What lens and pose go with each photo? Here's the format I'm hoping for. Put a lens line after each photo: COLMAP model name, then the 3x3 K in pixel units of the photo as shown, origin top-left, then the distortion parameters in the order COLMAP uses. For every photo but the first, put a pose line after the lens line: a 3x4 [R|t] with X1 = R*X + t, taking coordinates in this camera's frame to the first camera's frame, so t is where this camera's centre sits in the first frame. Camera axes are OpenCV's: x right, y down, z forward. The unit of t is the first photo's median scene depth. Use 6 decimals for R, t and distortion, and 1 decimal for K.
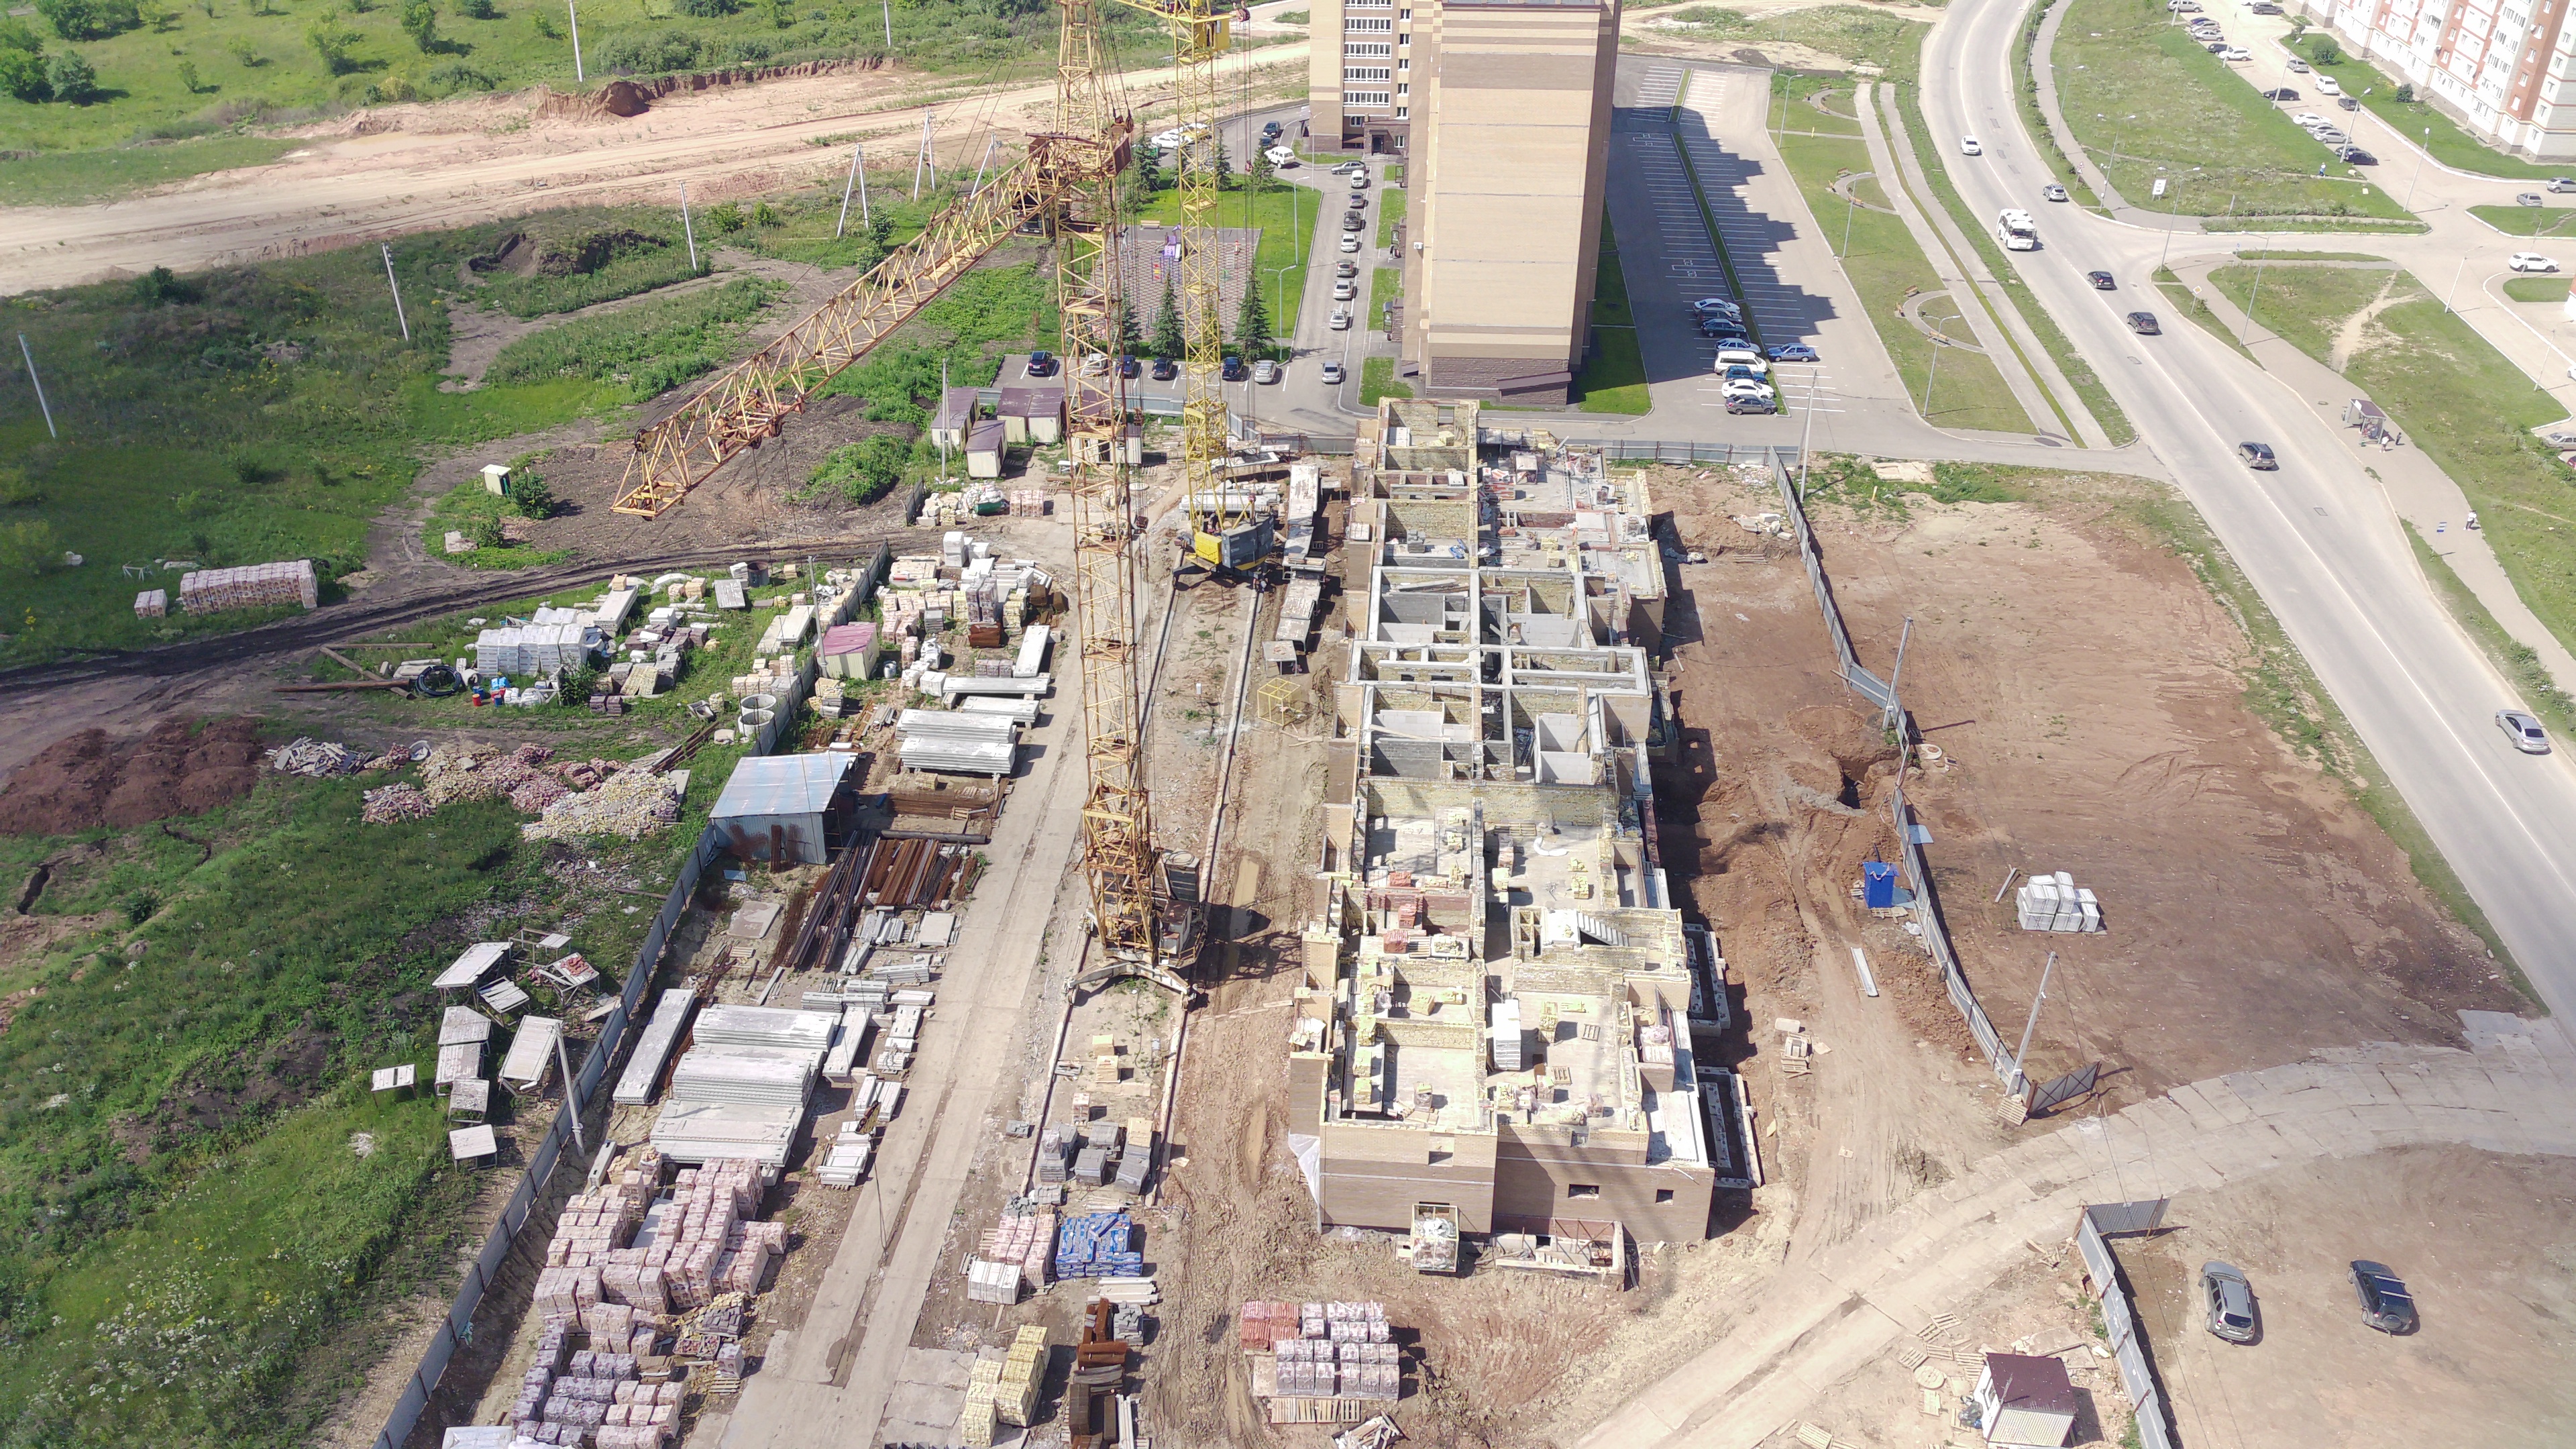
lens RADIAL K [[1992.9, 0, 1288.0], [0, 1992.9, 724.5], [0, 0, 1]] dist [0.076630, -0.122004]
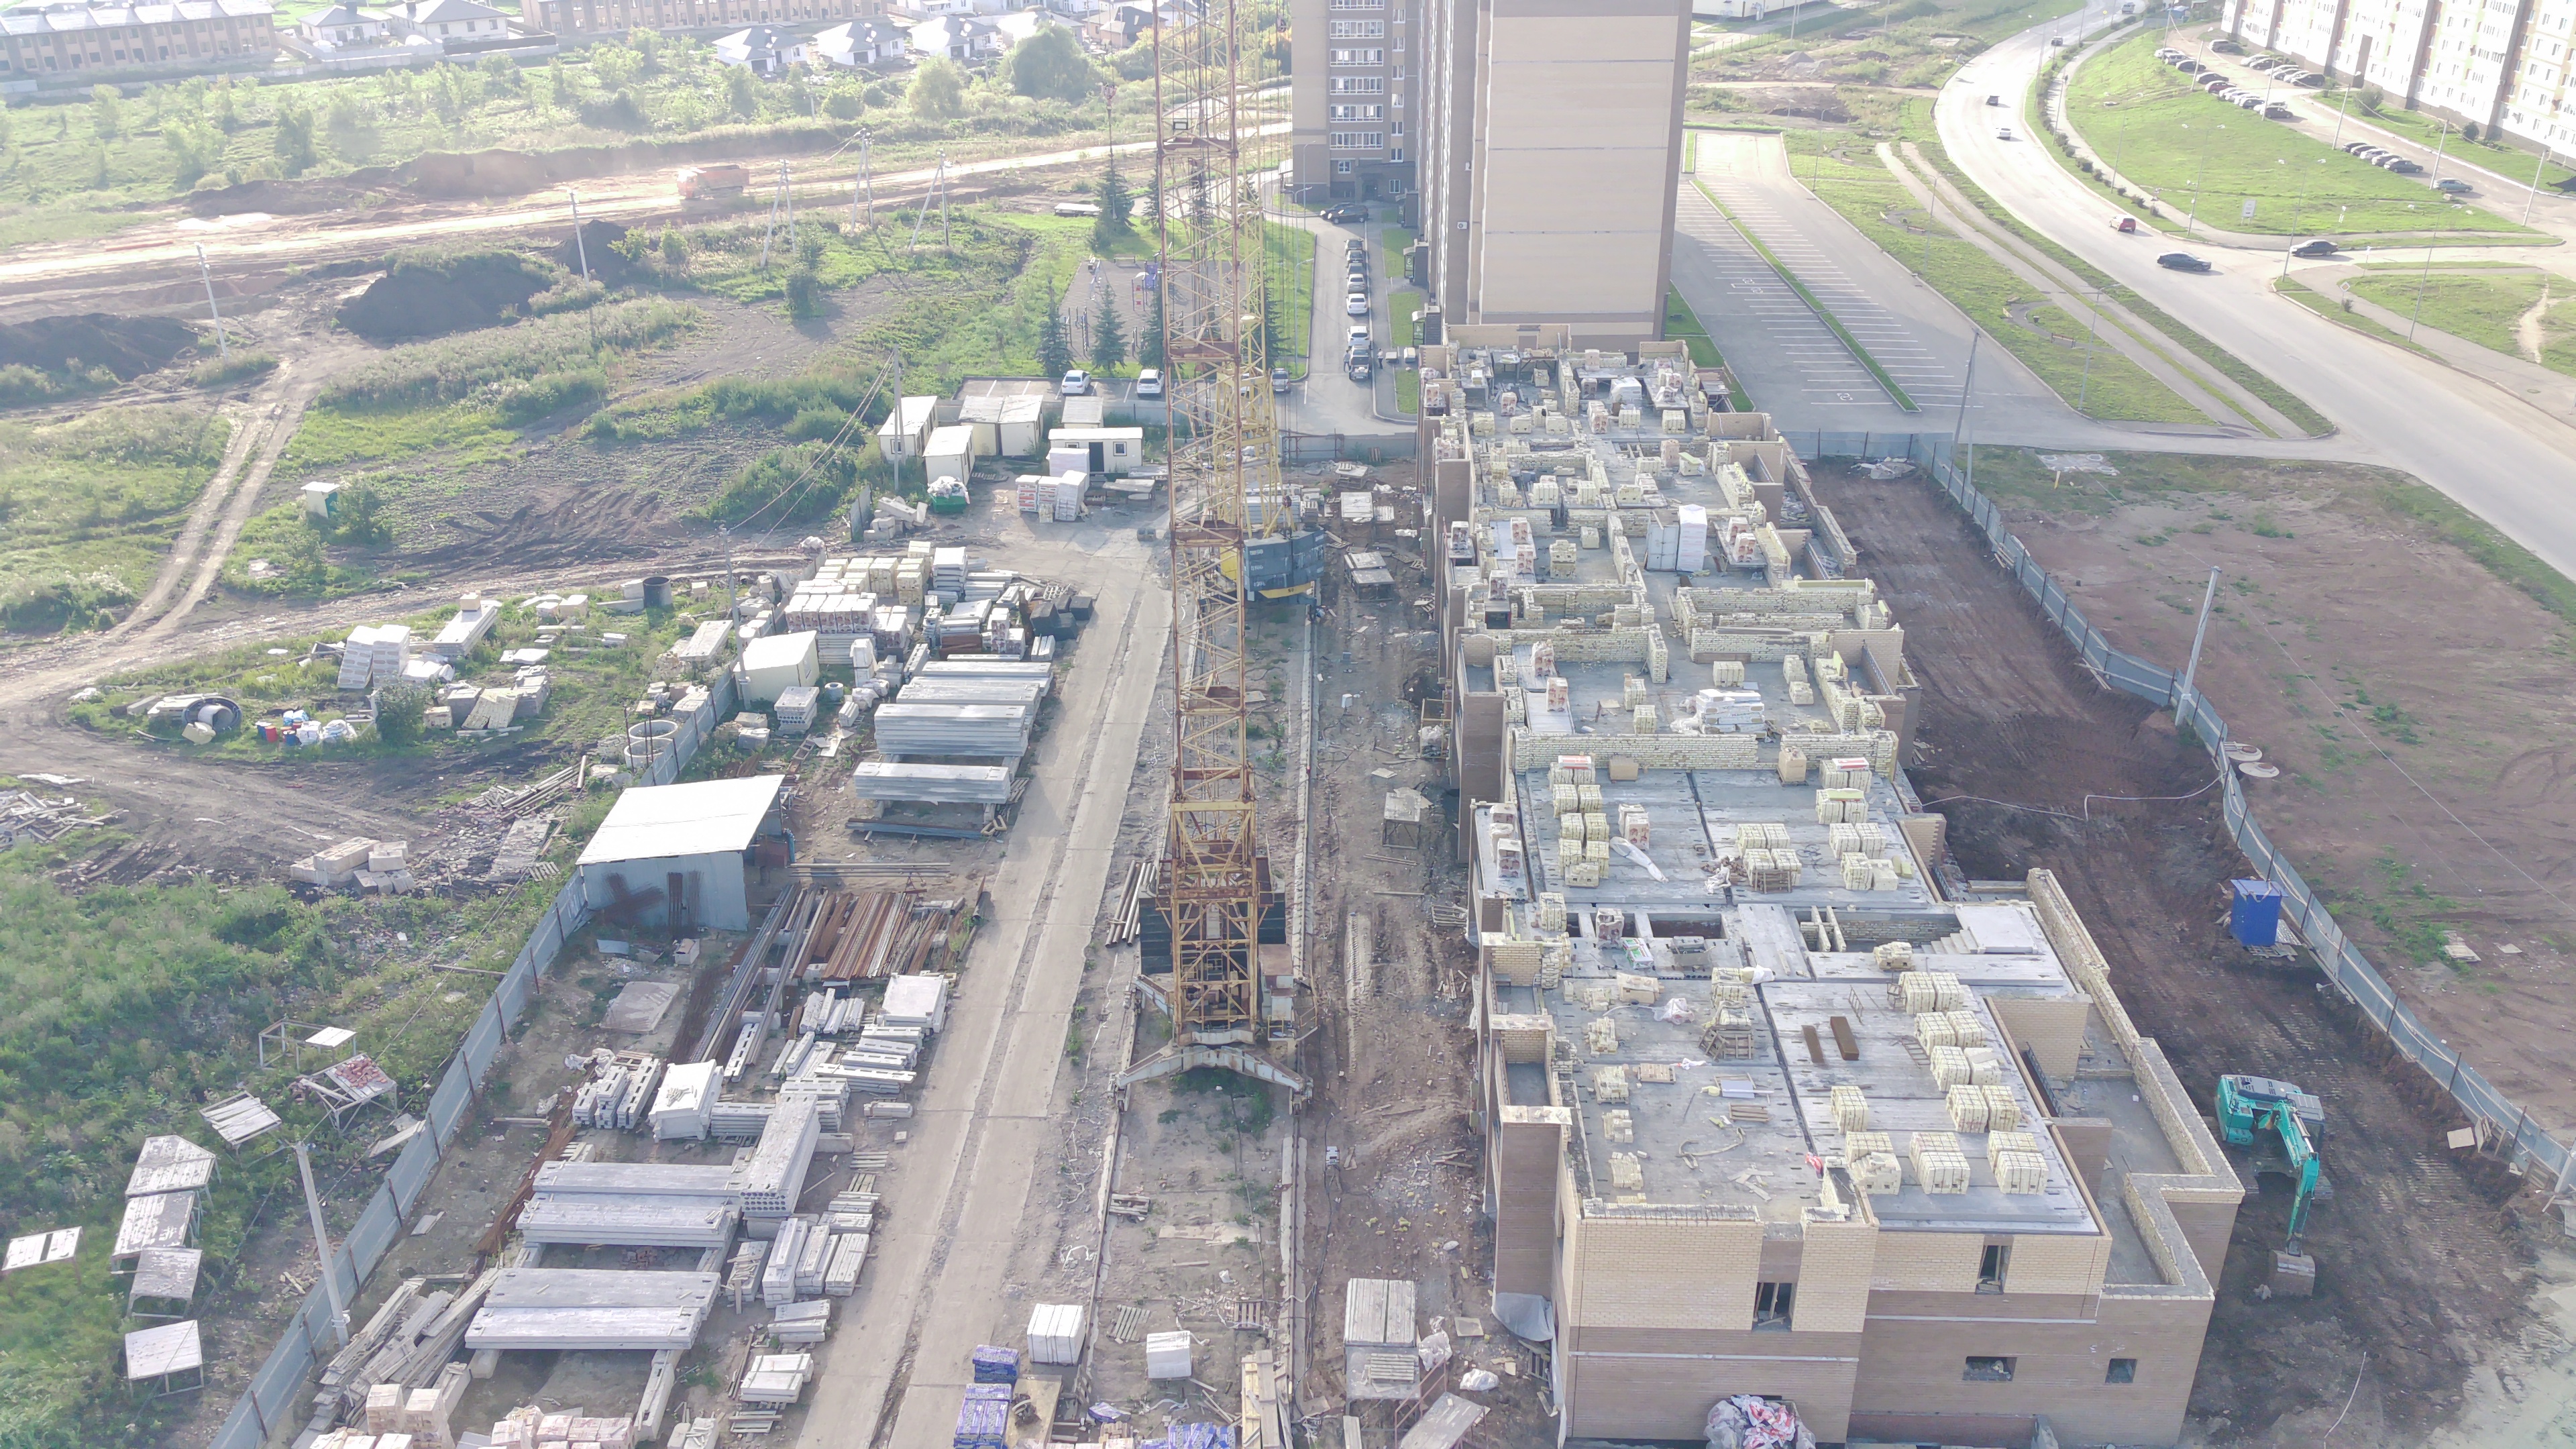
lens RADIAL K [[2025.3, 0, 1288.0], [0, 2025.3, 724.5], [0, 0, 1]] dist [0.005011, -0.000326]
pose [[0.998929, -0.027289, 0.037369, -0.070533], [0.030852, 0.994673, -0.098351, 0.074945], [-0.034486, 0.099398, 0.994450, 0.300363]]
